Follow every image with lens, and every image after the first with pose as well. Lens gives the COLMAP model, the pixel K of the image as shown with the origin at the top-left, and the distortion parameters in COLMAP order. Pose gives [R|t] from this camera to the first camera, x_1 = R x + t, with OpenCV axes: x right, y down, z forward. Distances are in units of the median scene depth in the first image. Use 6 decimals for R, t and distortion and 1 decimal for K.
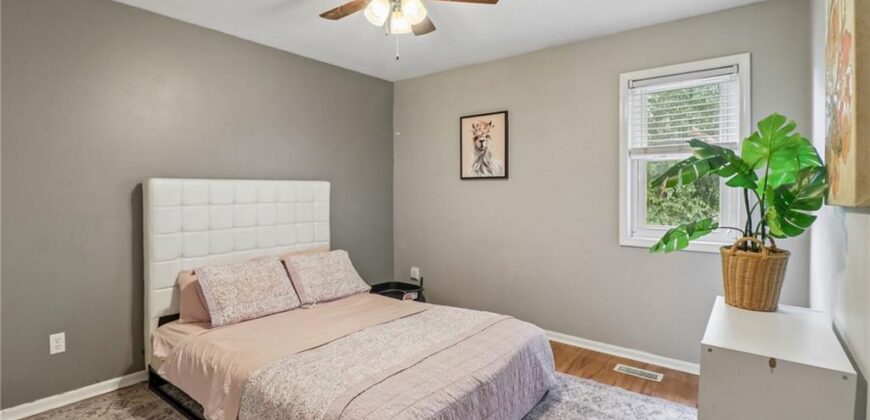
lens RADIAL K [[411.1, 0, 431.7], [0, 411.1, 206.5], [0, 0, 1]] dist [-0.005151, -0.007394]
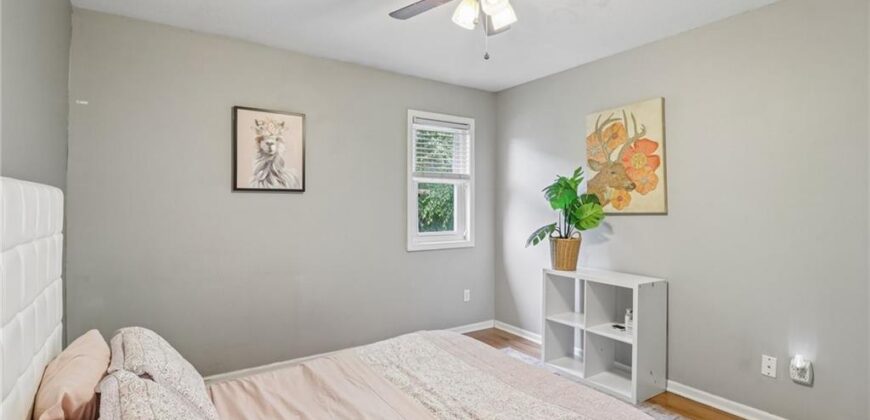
lens RADIAL K [[411.1, 0, 430.0], [0, 411.1, 201.5], [0, 0, 1]] dist [-0.005151, -0.007394]
pose [[0.298412, -0.003099, 0.954432, -0.547052], [0.030213, 0.999524, -0.006201, -0.033412], [-0.953959, 0.030686, 0.298364, 0.471230]]
